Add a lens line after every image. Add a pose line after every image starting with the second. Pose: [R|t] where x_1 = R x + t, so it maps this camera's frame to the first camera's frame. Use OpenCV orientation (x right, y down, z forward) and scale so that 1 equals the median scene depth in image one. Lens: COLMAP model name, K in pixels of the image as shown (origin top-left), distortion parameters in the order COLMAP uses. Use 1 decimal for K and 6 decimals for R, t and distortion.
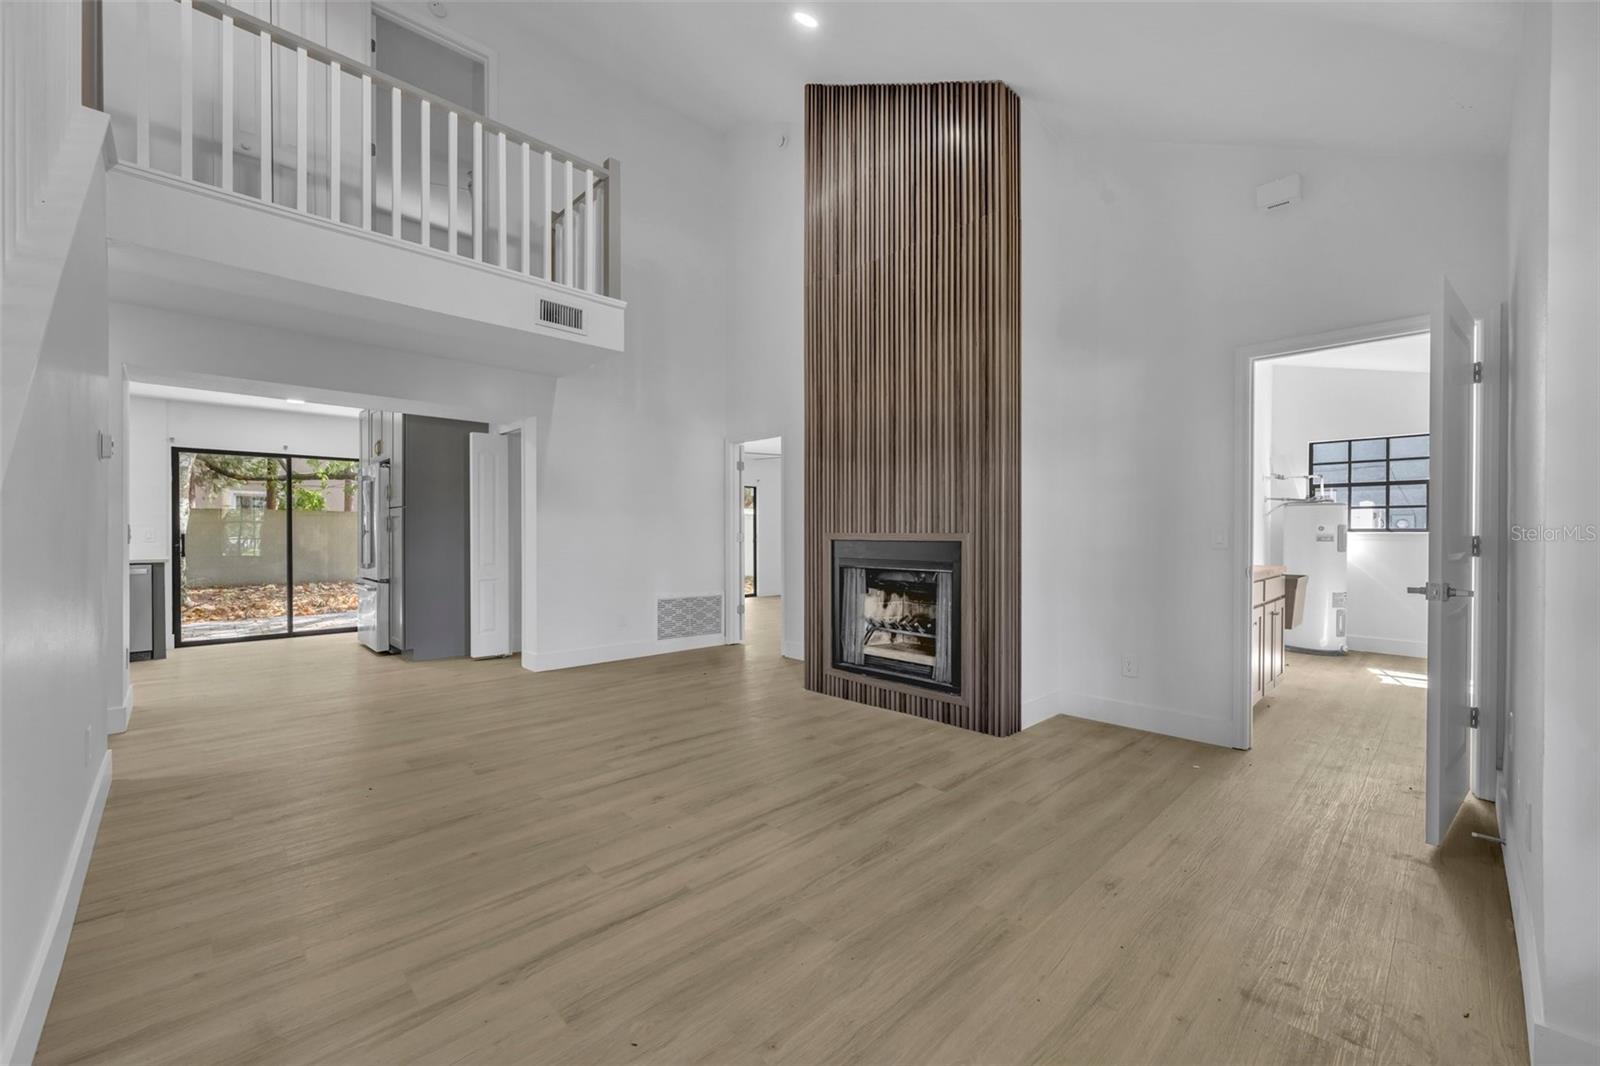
lens RADIAL K [[637.0, 0, 798.5], [0, 637.0, 535.0], [0, 0, 1]] dist [-0.001884, -0.000263]
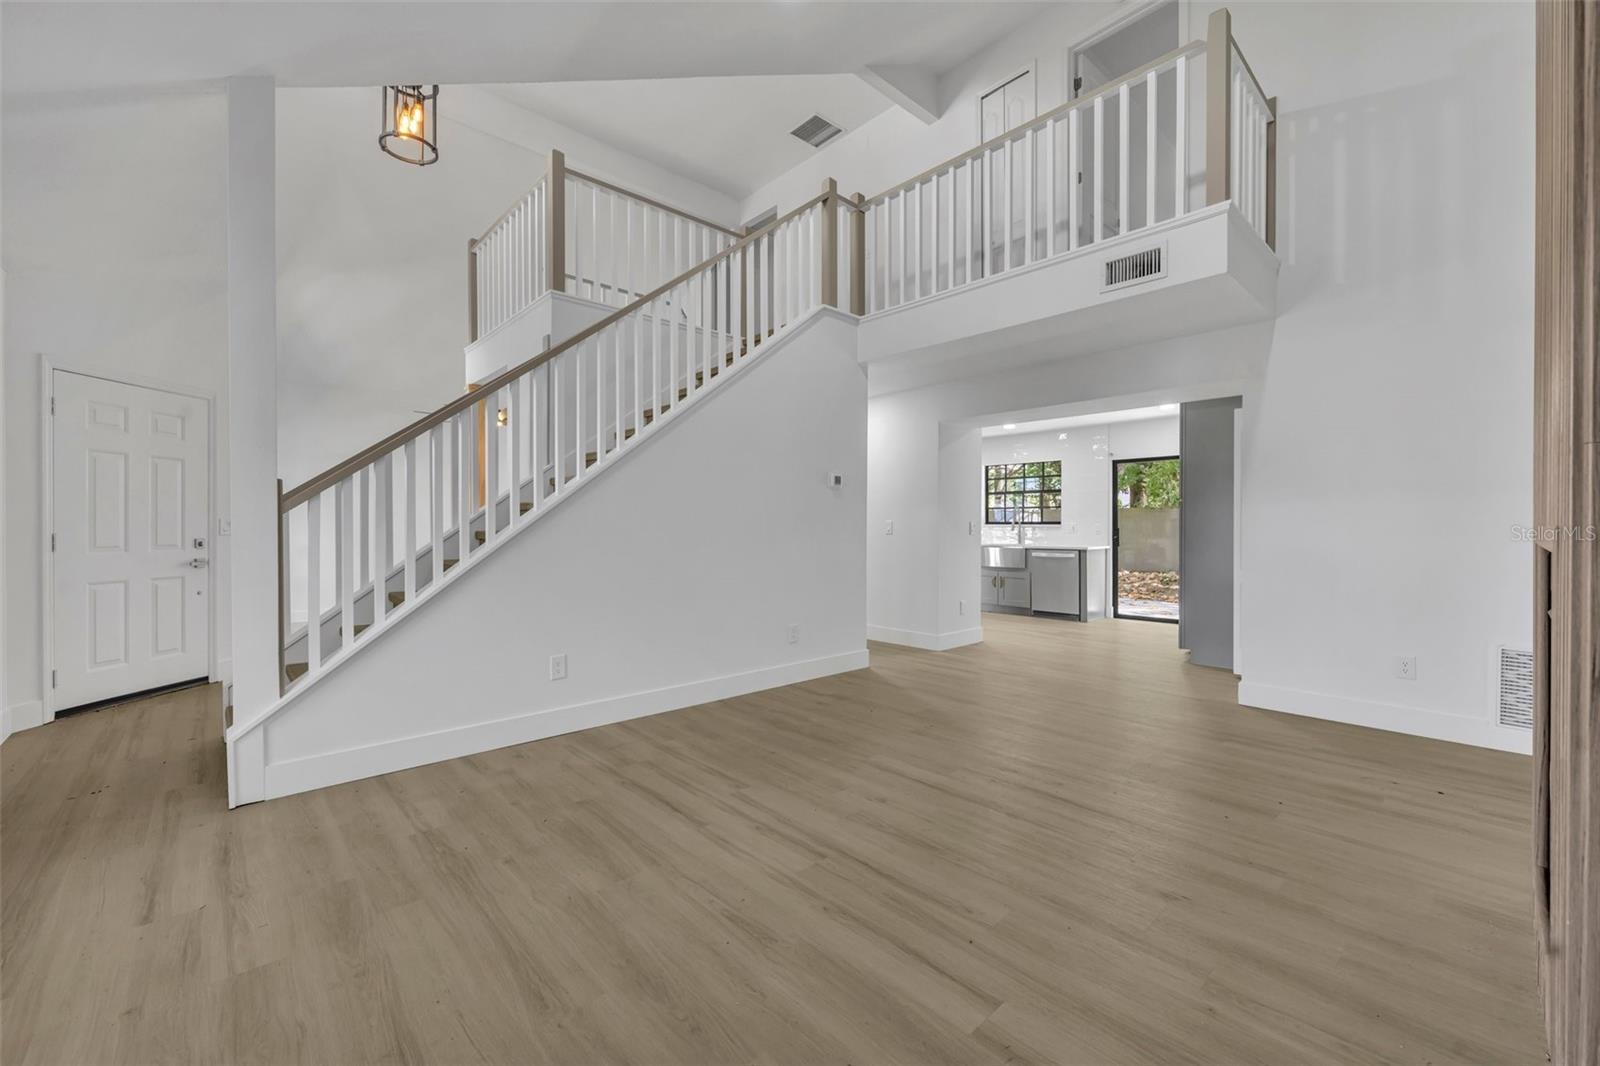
lens RADIAL K [[650.3, 0, 794.8], [0, 650.3, 531.6], [0, 0, 1]] dist [-0.000327, -0.000123]
pose [[-0.037039, 0.005064, -0.999301, 0.813721], [-0.002034, 0.999985, 0.005143, -0.001315], [0.999312, 0.002223, -0.037028, 0.951442]]
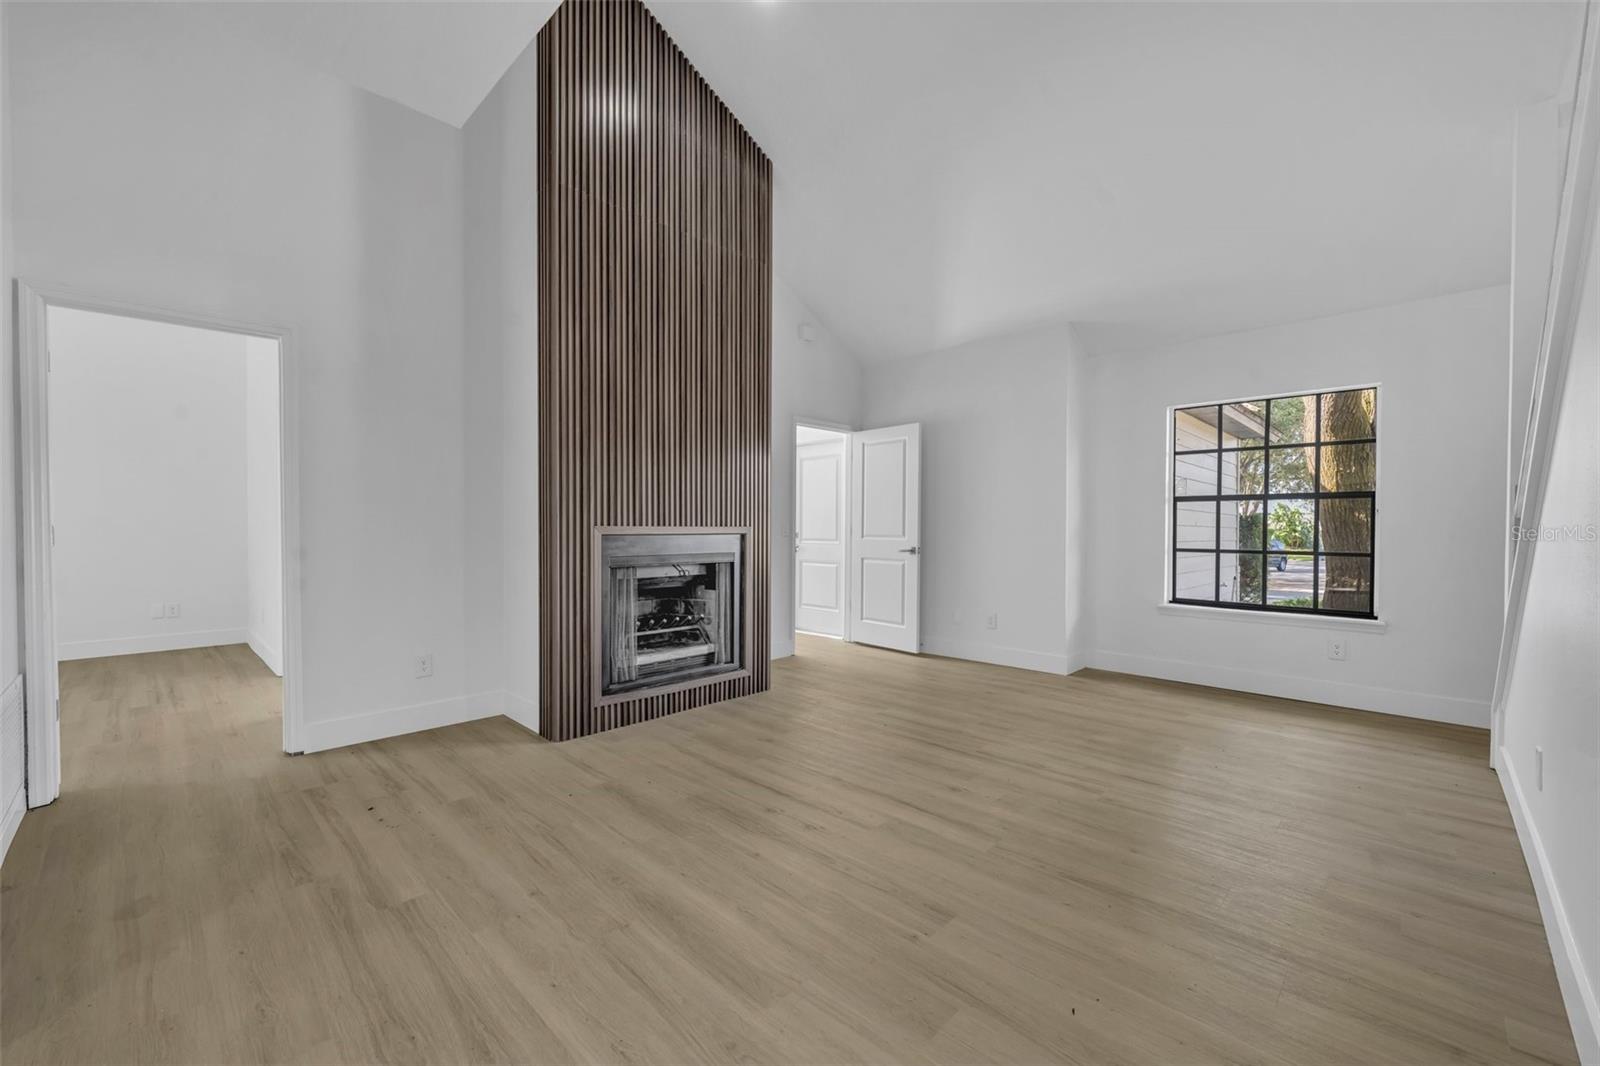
lens RADIAL K [[637.0, 0, 798.5], [0, 637.0, 535.0], [0, 0, 1]] dist [-0.001884, -0.000263]
pose [[-0.019213, -0.016228, 0.999684, -1.286332], [0.000315, 0.999868, 0.016237, -0.008765], [-0.999815, 0.000627, -0.019206, 1.334982]]
